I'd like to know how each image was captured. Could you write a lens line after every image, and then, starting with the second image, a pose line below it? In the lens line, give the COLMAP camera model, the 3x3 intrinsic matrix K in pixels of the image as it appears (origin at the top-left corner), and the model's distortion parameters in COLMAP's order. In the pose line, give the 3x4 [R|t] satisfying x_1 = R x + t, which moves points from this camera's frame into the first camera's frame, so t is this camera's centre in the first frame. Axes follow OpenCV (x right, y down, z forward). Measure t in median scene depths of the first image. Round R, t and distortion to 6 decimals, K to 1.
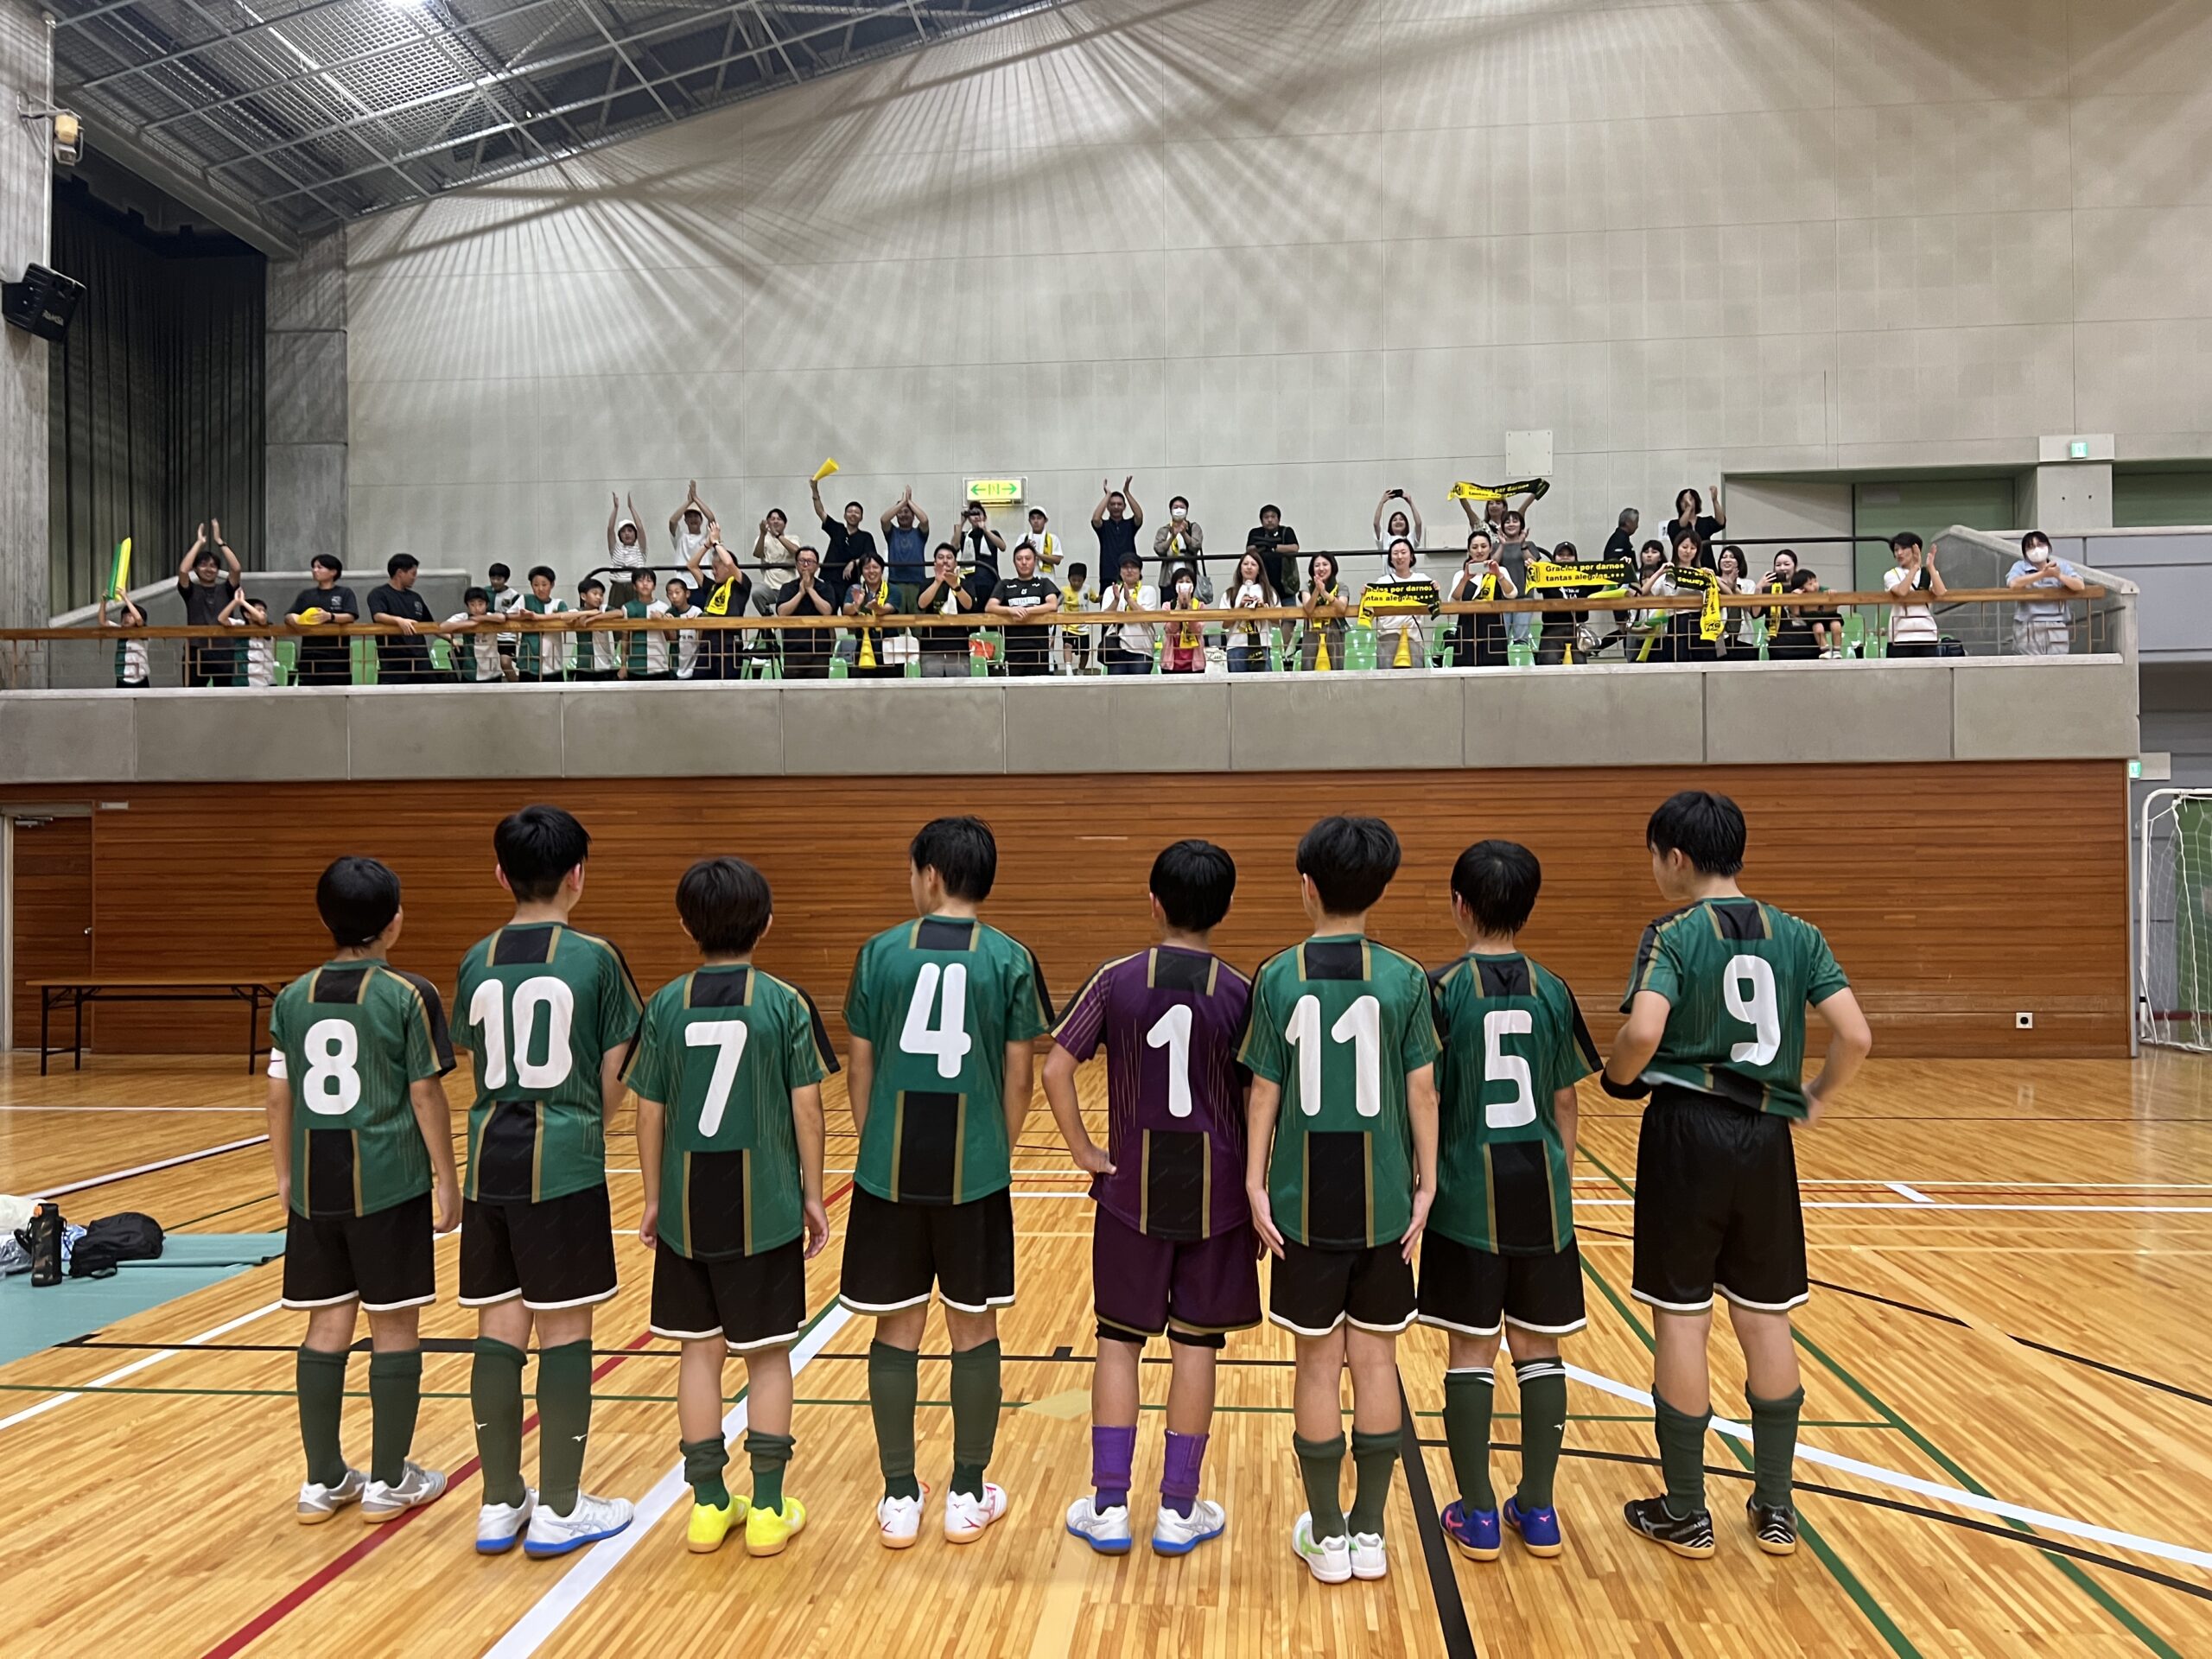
lens RADIAL K [[1664.0, 0, 1126.3], [0, 1664.0, 846.0], [0, 0, 1]] dist [0.054329, -0.058806]
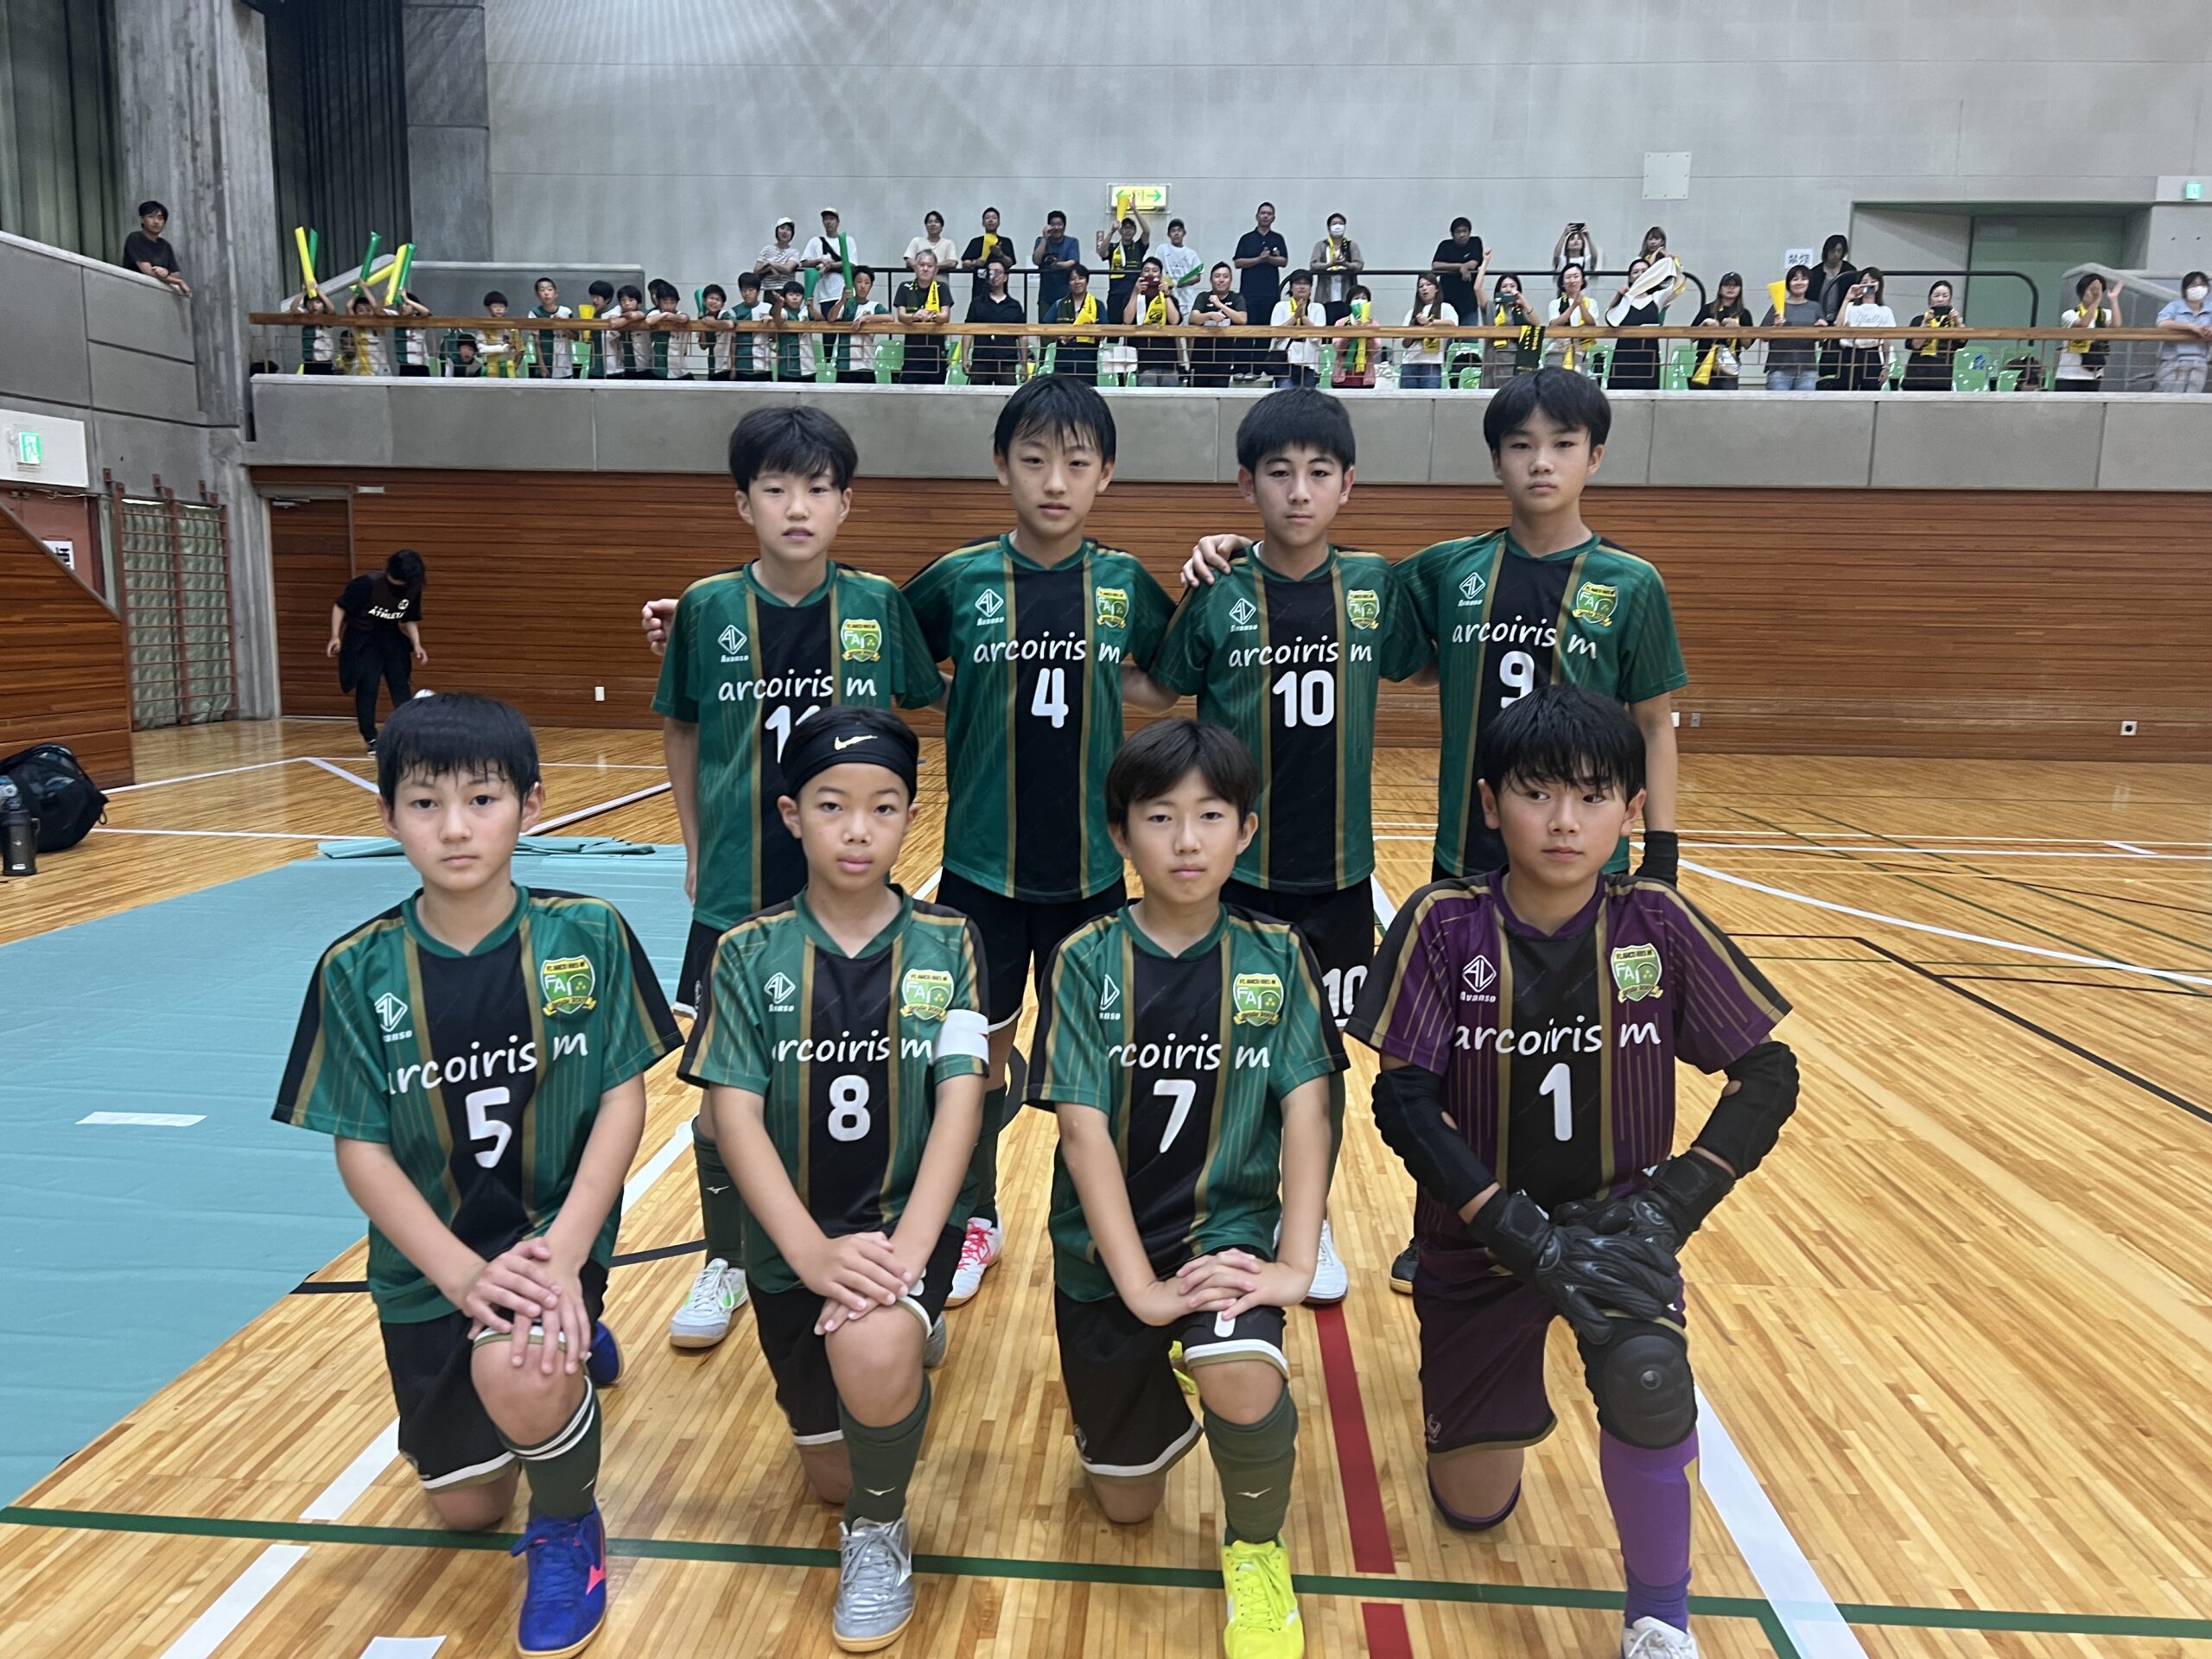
lens RADIAL K [[1660.8, 0, 1104.1], [0, 1660.8, 837.6], [0, 0, 1]] dist [0.038504, -0.033590]
pose [[0.999334, 0.019688, 0.030736, -0.126482], [-0.024375, 0.986745, 0.160438, 0.009108], [-0.027170, -0.161081, 0.986567, -0.066289]]
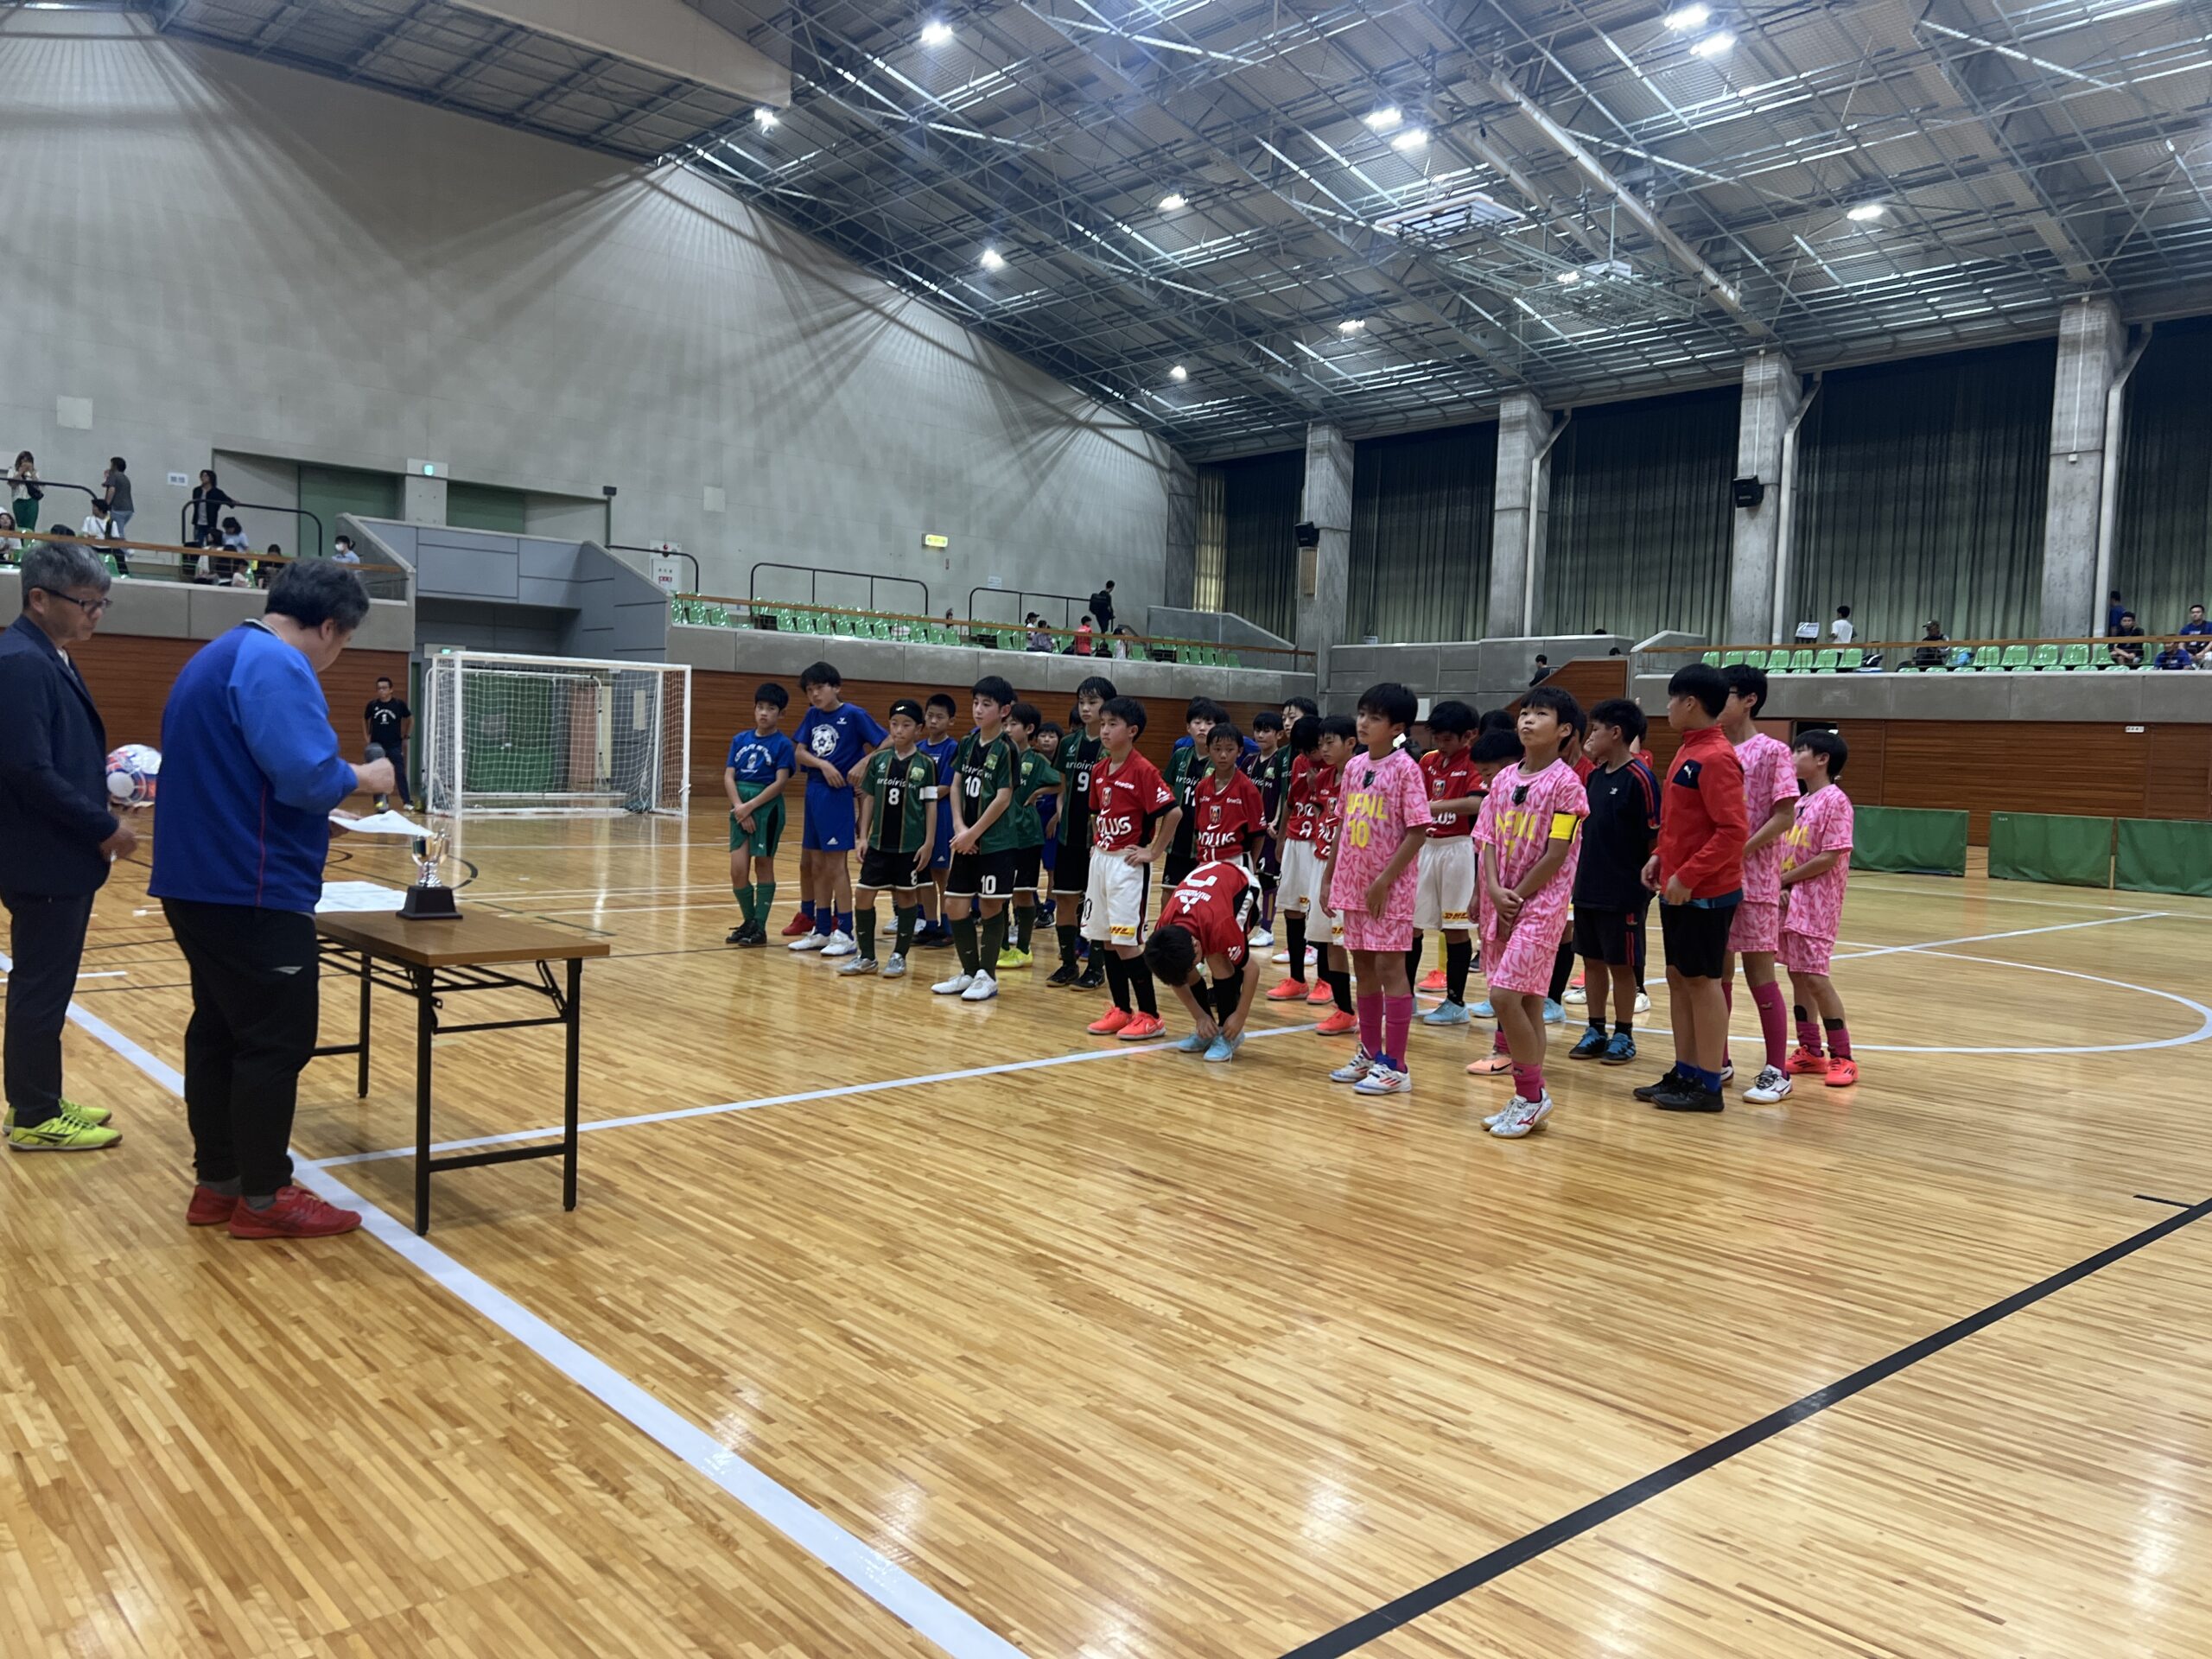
lens RADIAL K [[1658.4, 0, 1098.6], [0, 1658.4, 824.7], [0, 0, 1]] dist [0.054430, -0.058532]
pose [[0.691723, -0.003852, 0.722153, -0.212199], [-0.054996, 0.996801, 0.057995, -0.004007], [-0.720066, -0.079832, 0.689298, -0.727424]]
